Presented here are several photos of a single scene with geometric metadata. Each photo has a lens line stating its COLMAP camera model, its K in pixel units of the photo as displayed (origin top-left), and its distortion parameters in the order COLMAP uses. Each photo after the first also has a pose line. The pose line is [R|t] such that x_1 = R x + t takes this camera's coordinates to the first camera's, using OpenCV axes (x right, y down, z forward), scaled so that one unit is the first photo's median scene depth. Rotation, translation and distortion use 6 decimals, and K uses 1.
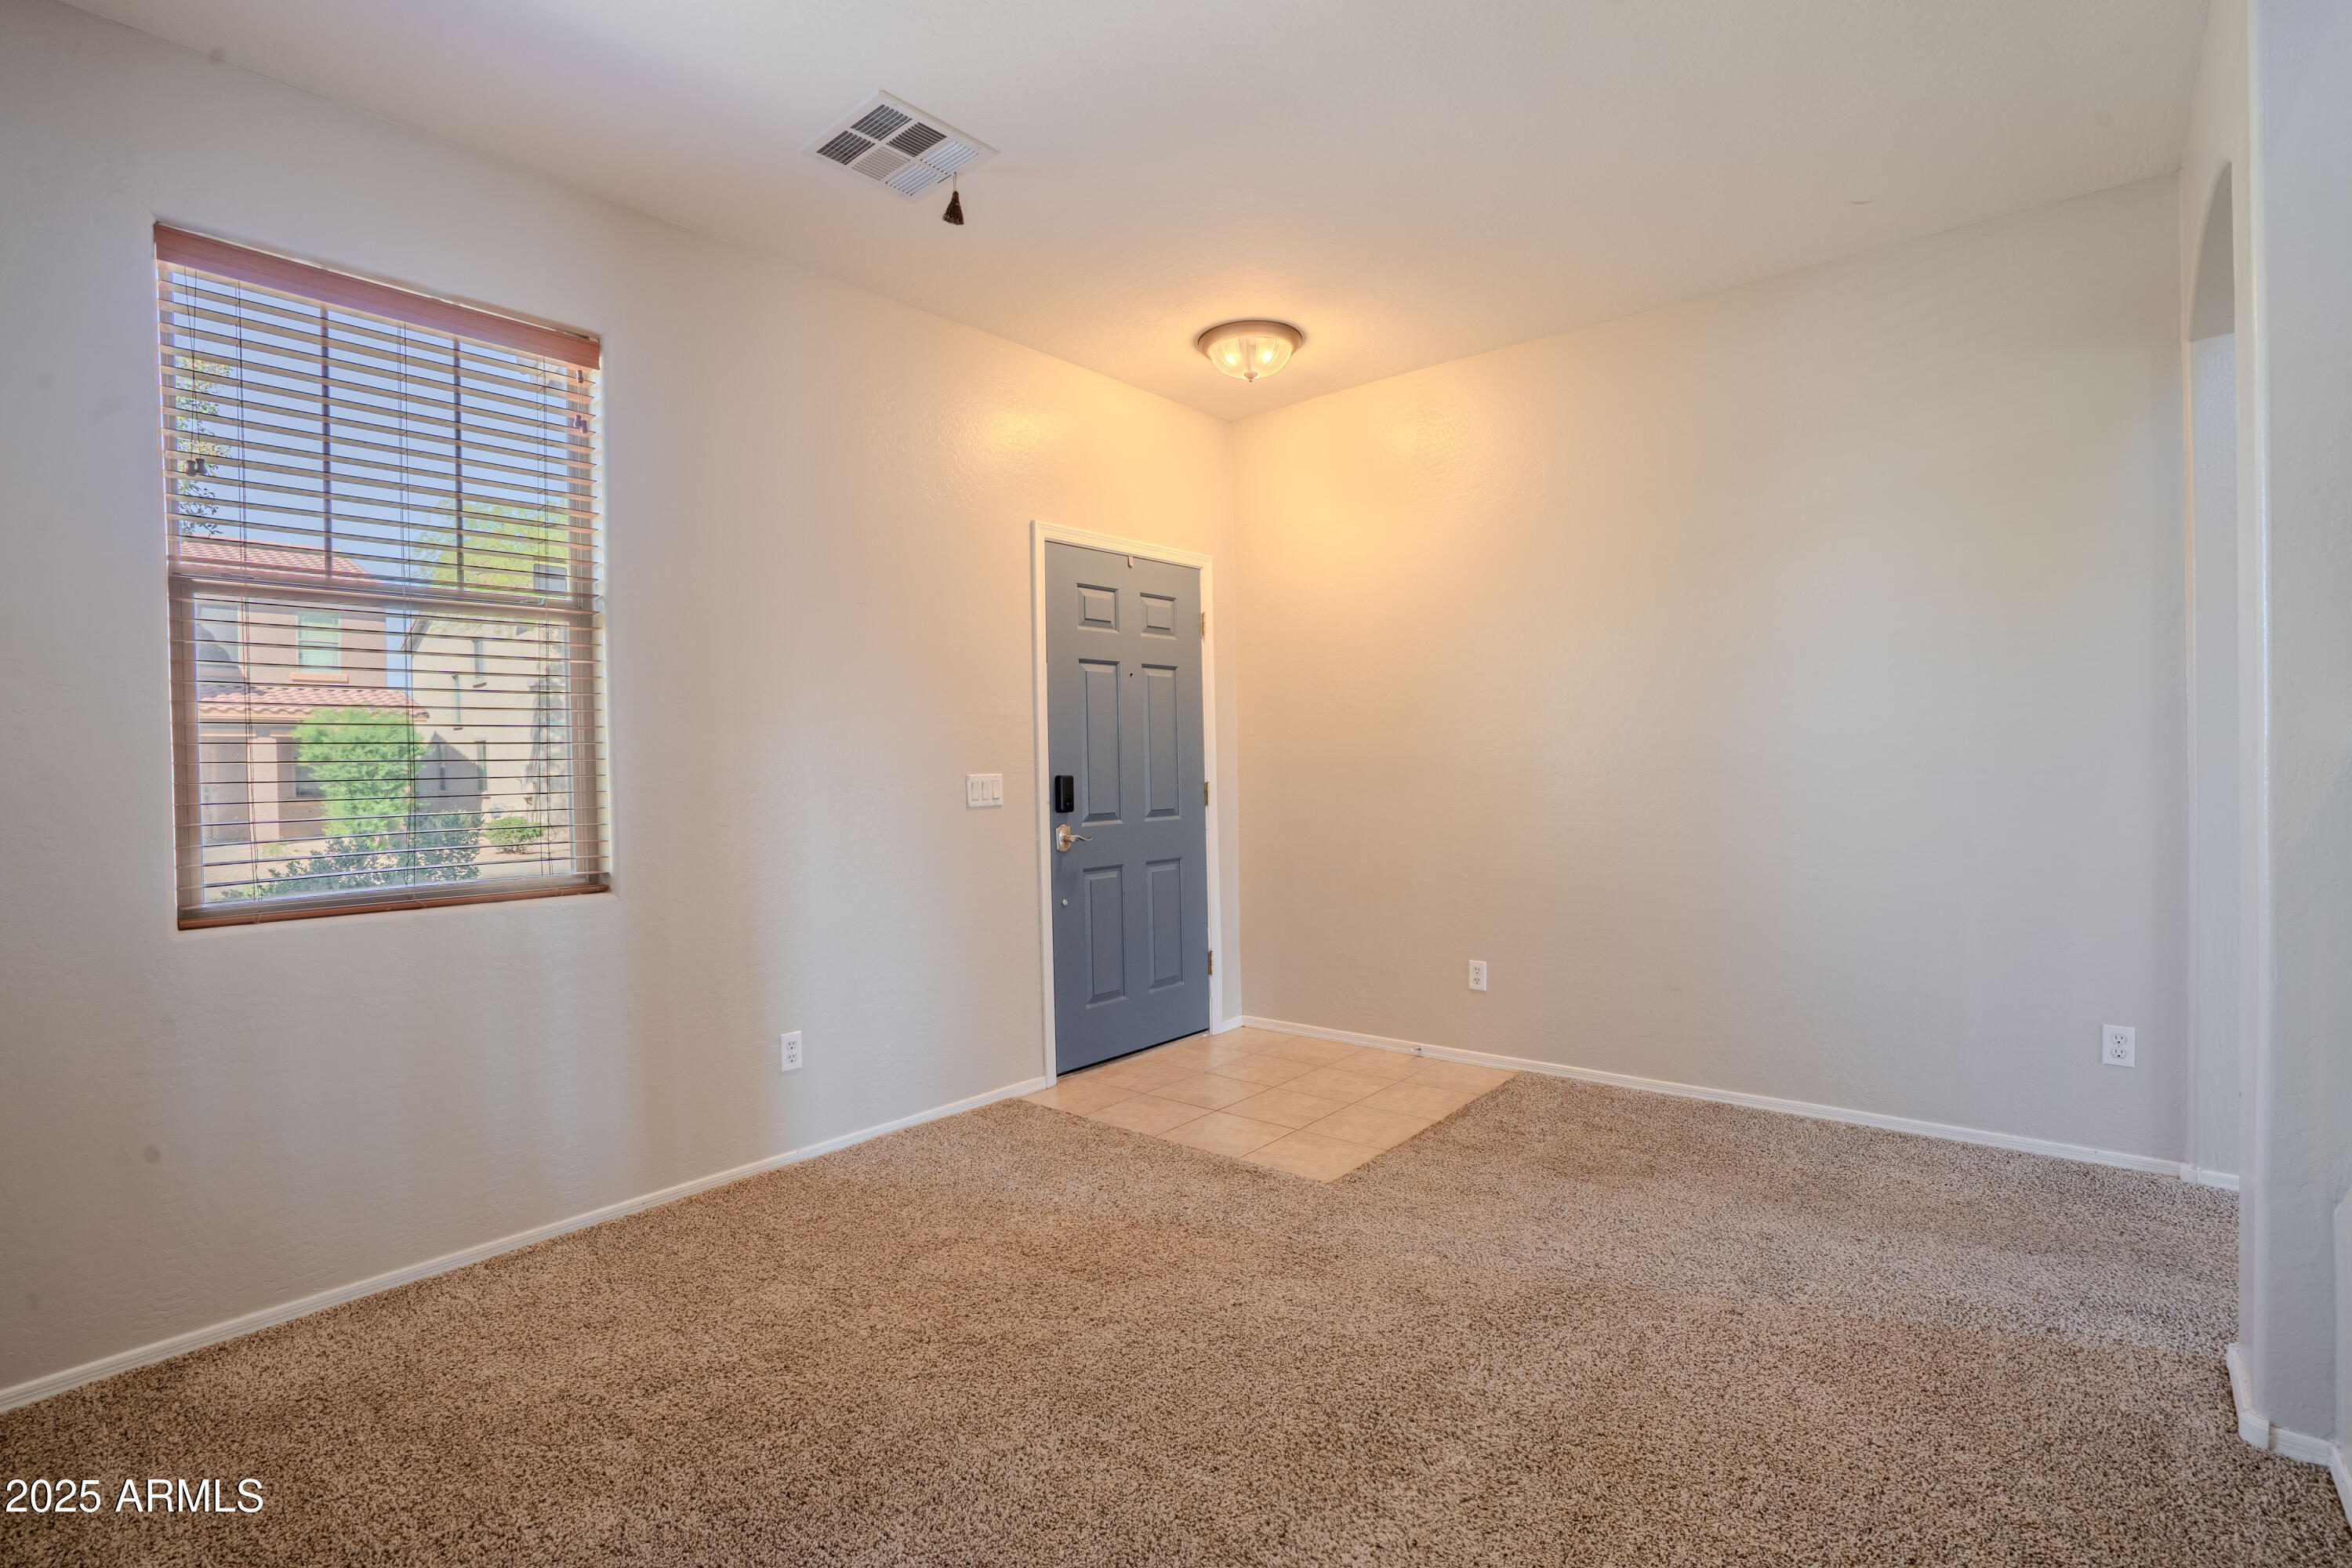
lens RADIAL K [[1099.6, 0, 1238.2], [0, 1099.6, 773.4], [0, 0, 1]] dist [-0.026751, 0.001367]
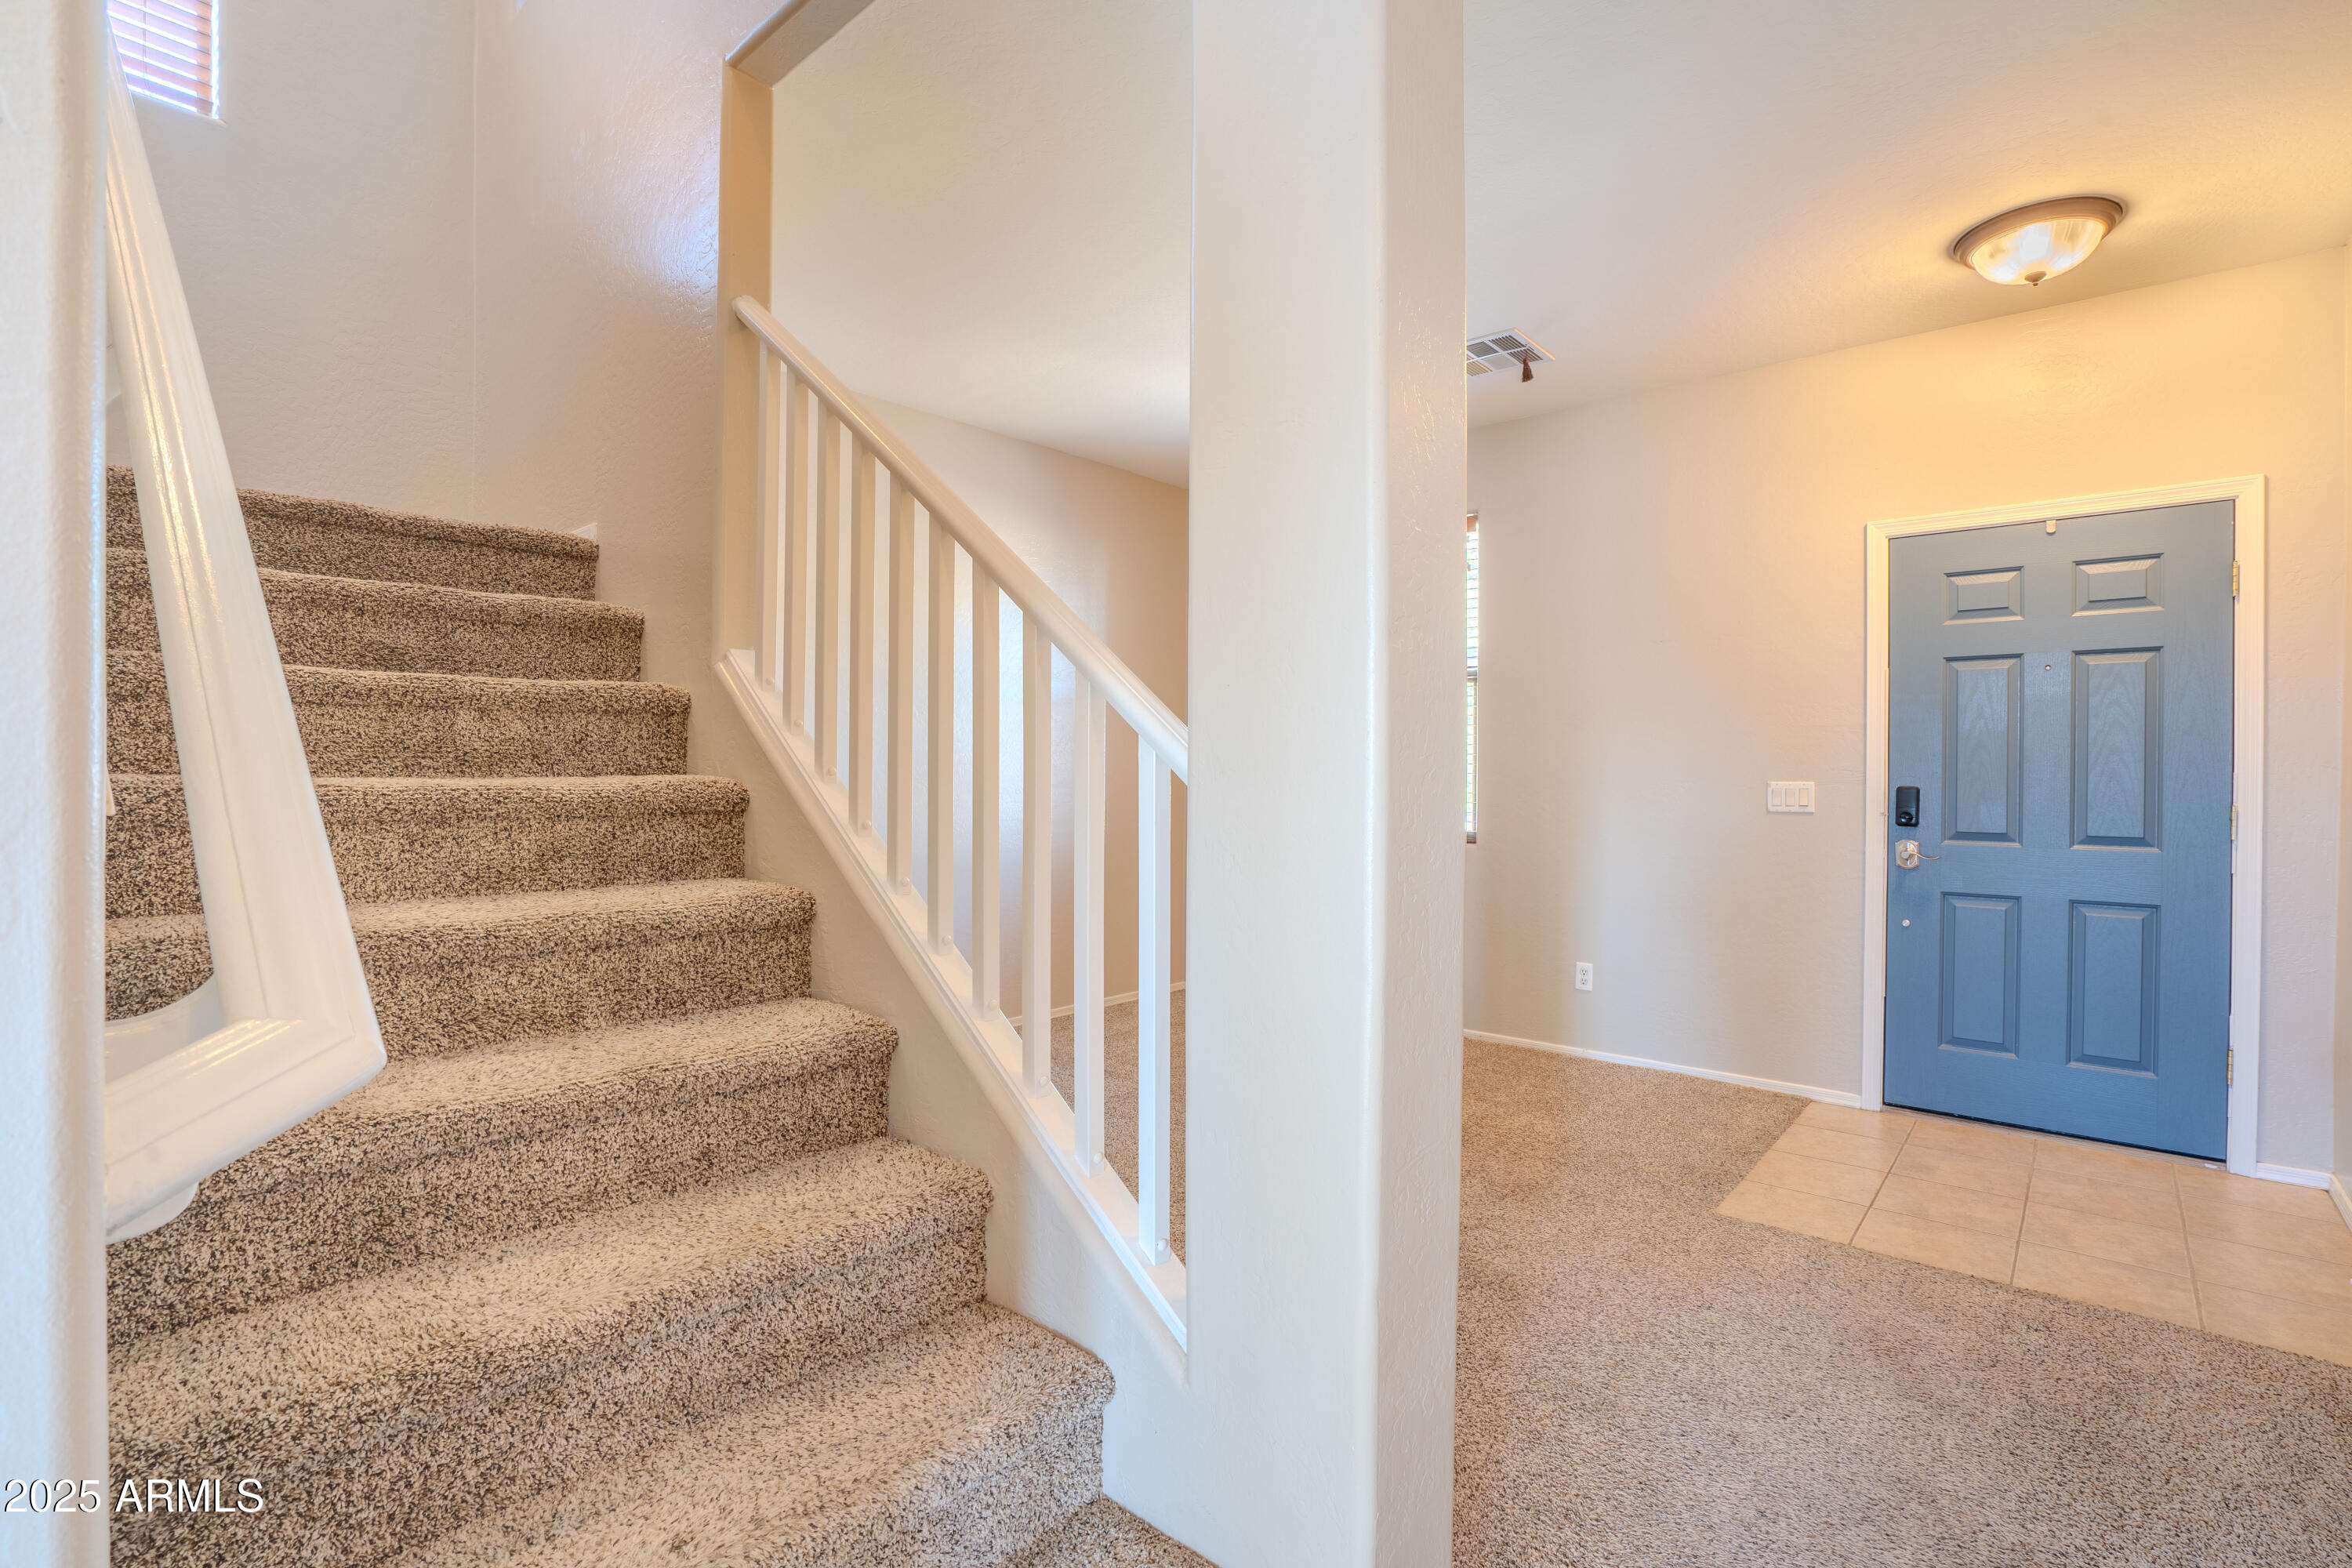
lens RADIAL K [[1125.0, 0, 1195.6], [0, 1125.0, 777.6], [0, 0, 1]] dist [-0.048237, 0.025036]
pose [[-0.035780, 0.019646, -0.999167, 0.845865], [-0.017751, 0.999637, 0.020291, -0.015188], [0.999202, 0.018462, -0.035418, 0.457677]]
